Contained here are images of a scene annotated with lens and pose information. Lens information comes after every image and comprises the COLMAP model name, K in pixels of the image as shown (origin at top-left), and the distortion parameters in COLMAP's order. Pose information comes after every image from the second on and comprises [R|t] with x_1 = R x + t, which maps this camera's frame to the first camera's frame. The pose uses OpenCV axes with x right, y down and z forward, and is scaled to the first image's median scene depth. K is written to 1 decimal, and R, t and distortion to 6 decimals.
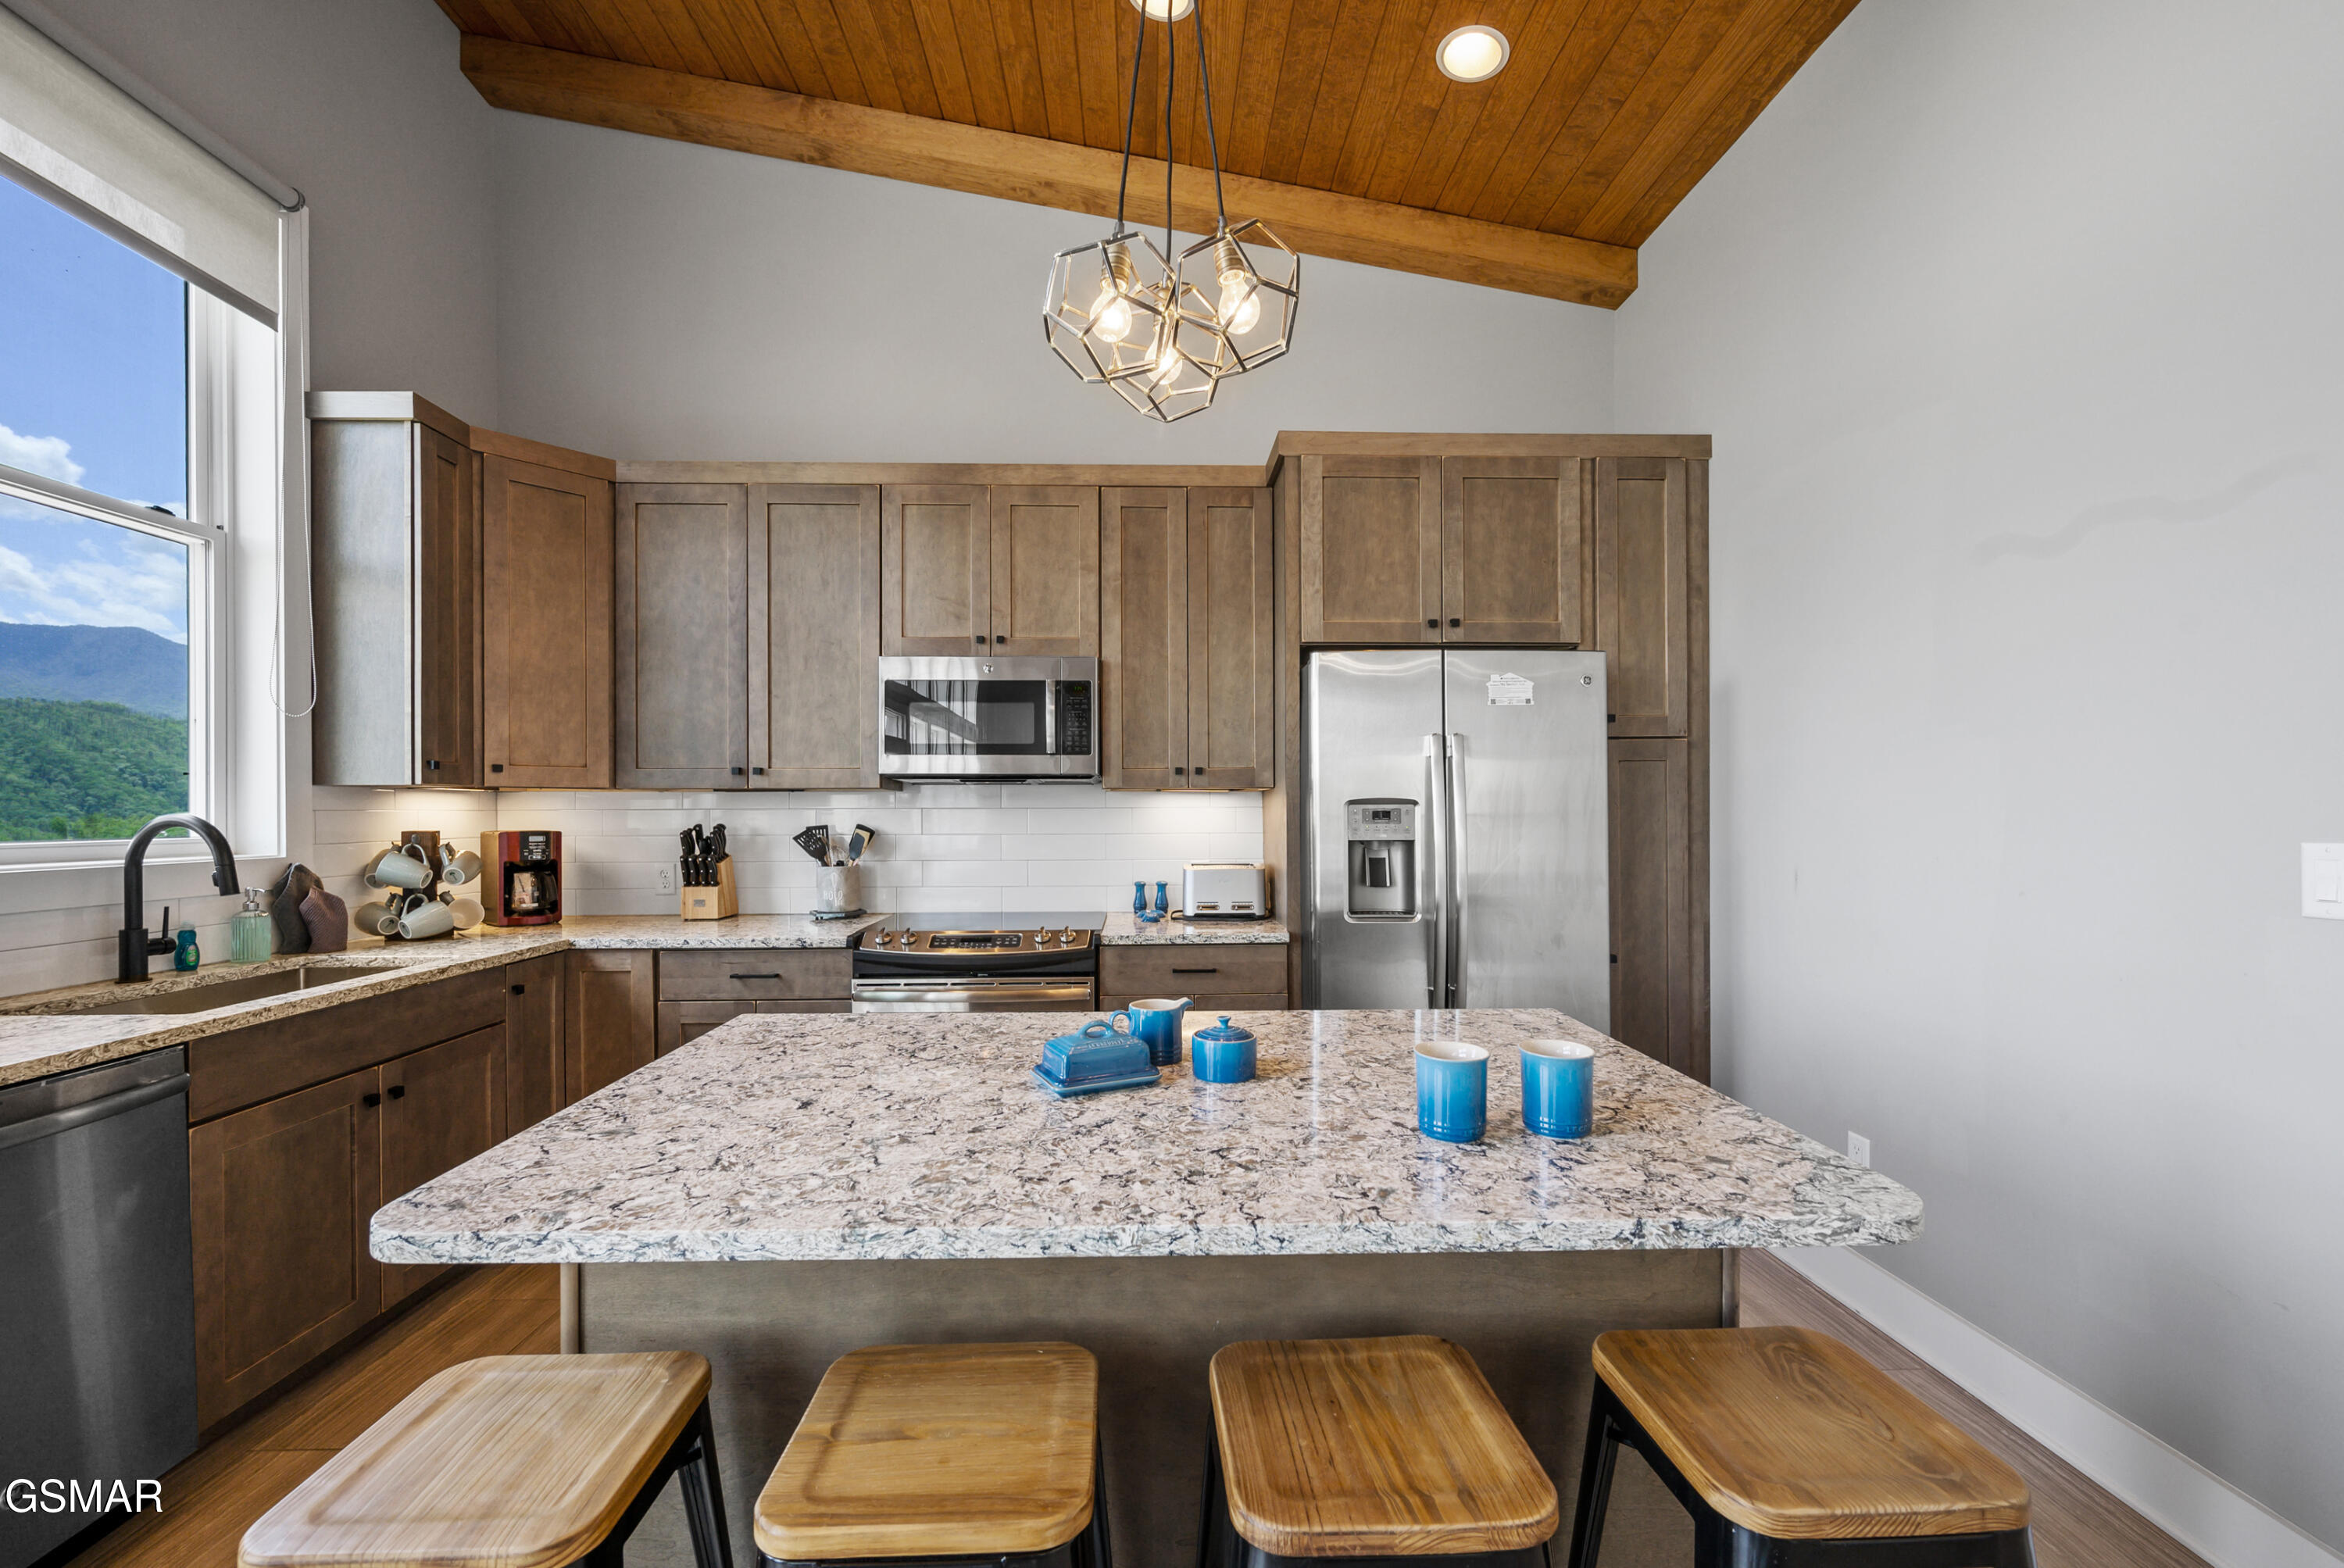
lens RADIAL K [[959.5, 0, 1165.0], [0, 959.5, 816.6], [0, 0, 1]] dist [-0.000559, -0.000054]
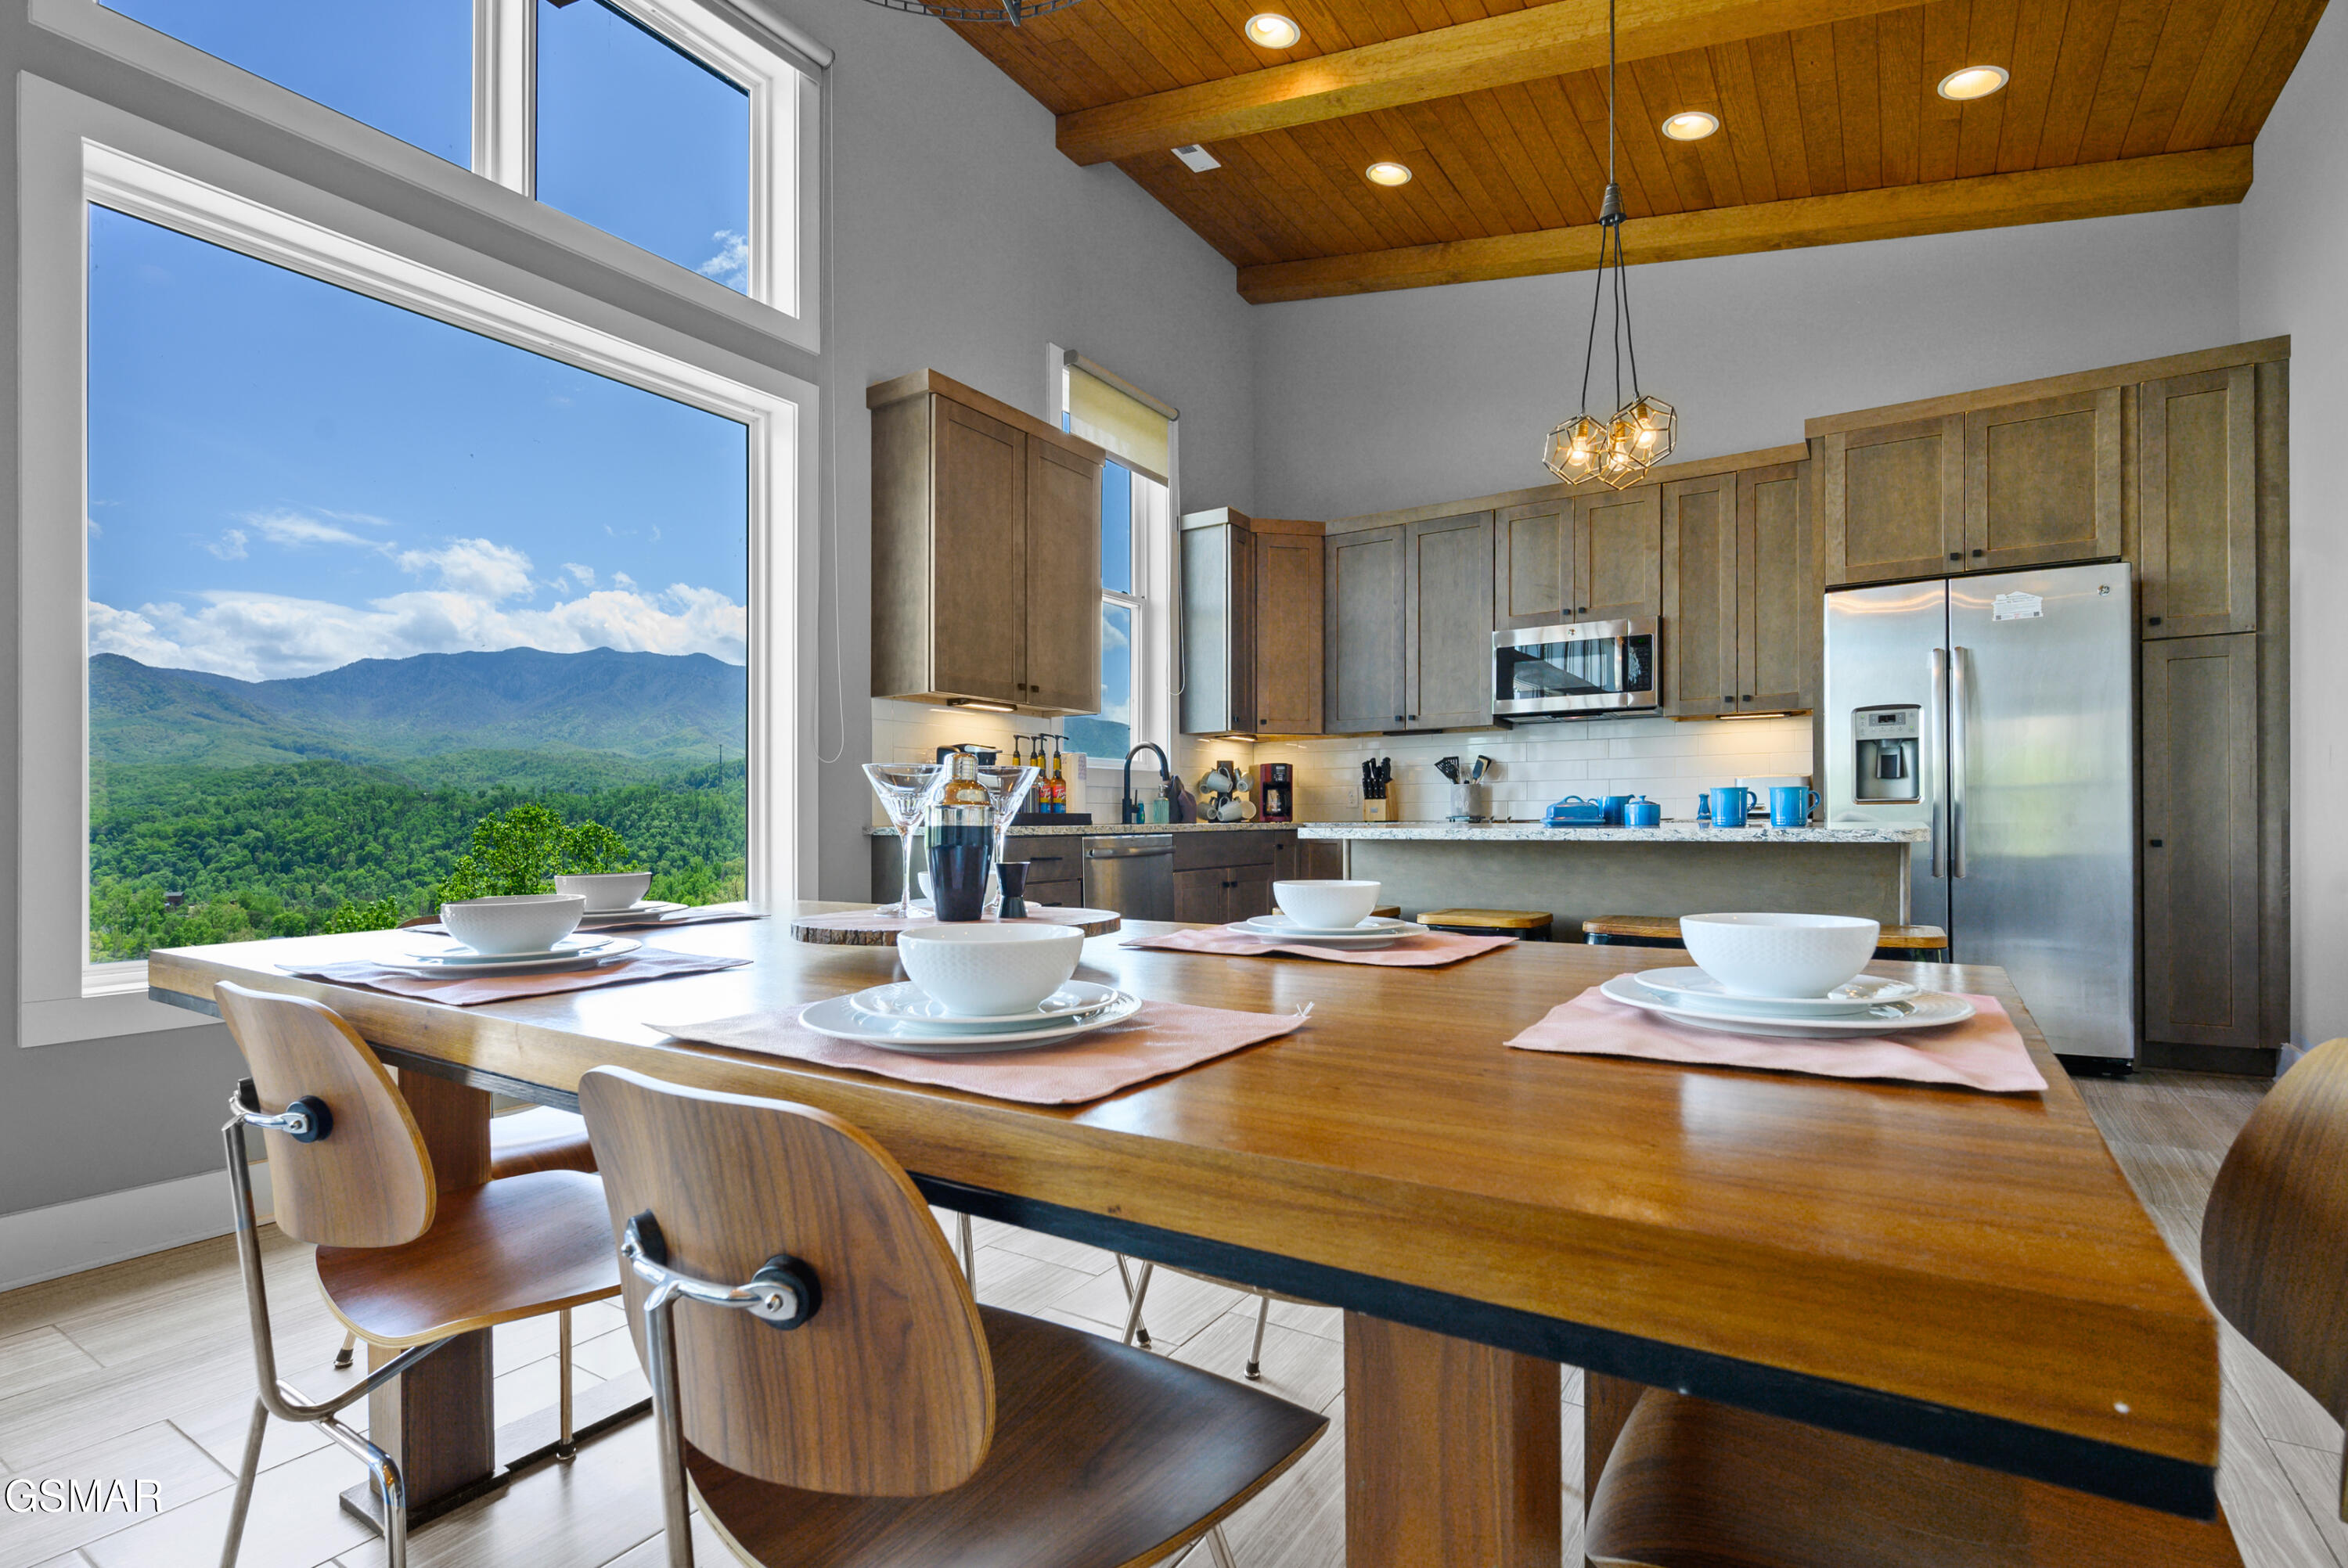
lens RADIAL K [[1119.8, 0, 1170.2], [0, 1119.8, 827.0], [0, 0, 1]] dist [0.003199, -0.000579]
pose [[0.821098, 0.000328, -0.570786, 0.259738], [0.000029, 1.000000, 0.000616, 0.122758], [0.570787, -0.000522, 0.821098, -0.641118]]
